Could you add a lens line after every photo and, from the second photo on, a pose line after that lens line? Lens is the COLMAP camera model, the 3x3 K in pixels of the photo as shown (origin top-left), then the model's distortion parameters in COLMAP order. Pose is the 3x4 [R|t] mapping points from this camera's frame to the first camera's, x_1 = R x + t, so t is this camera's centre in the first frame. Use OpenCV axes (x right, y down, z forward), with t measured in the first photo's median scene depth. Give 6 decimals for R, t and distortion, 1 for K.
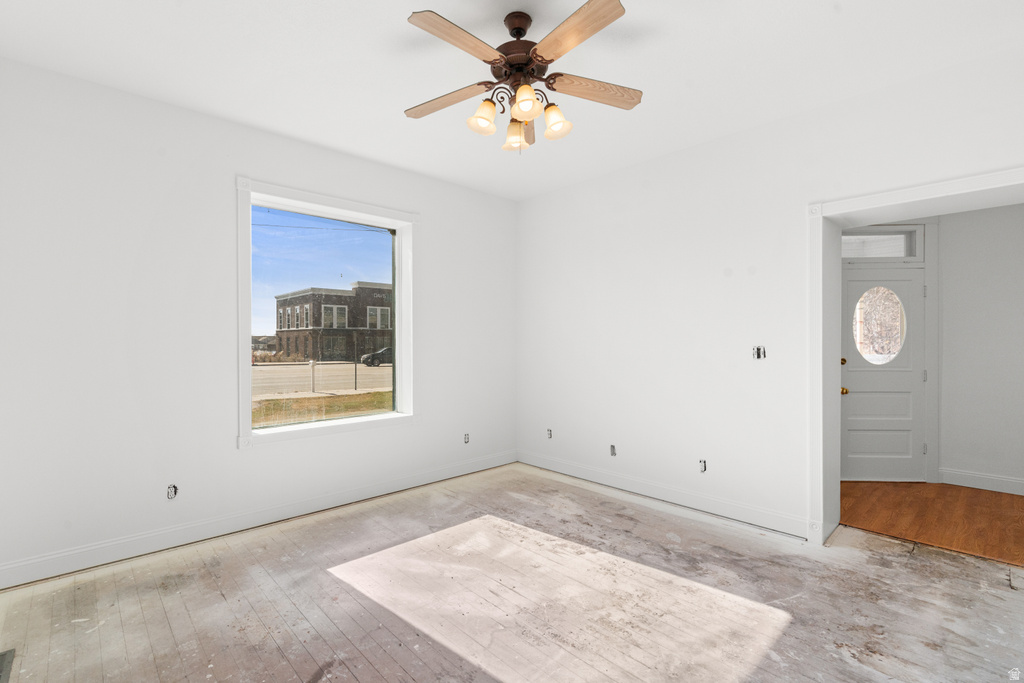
lens RADIAL K [[471.0, 0, 511.8], [0, 471.0, 340.3], [0, 0, 1]] dist [-0.003318, -0.000101]
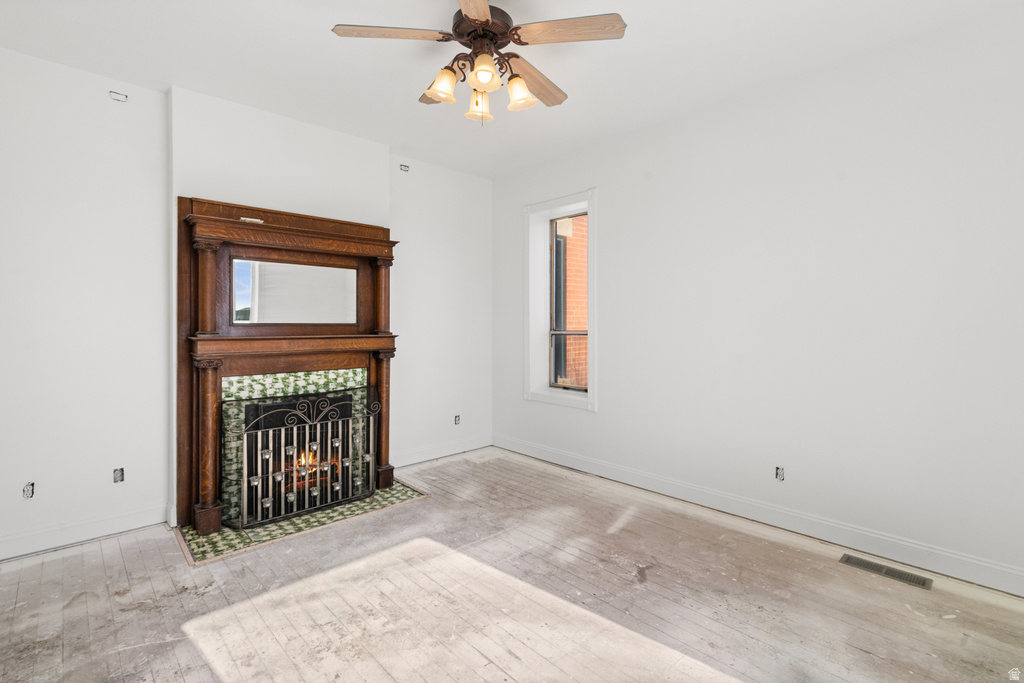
lens RADIAL K [[471.0, 0, 512.2], [0, 471.0, 333.5], [0, 0, 1]] dist [-0.003318, -0.000101]
pose [[-0.999997, 0.002139, -0.000971, -0.040140], [0.002120, 0.999797, 0.020027, 0.005527], [0.001014, 0.020025, -0.999799, 1.972163]]
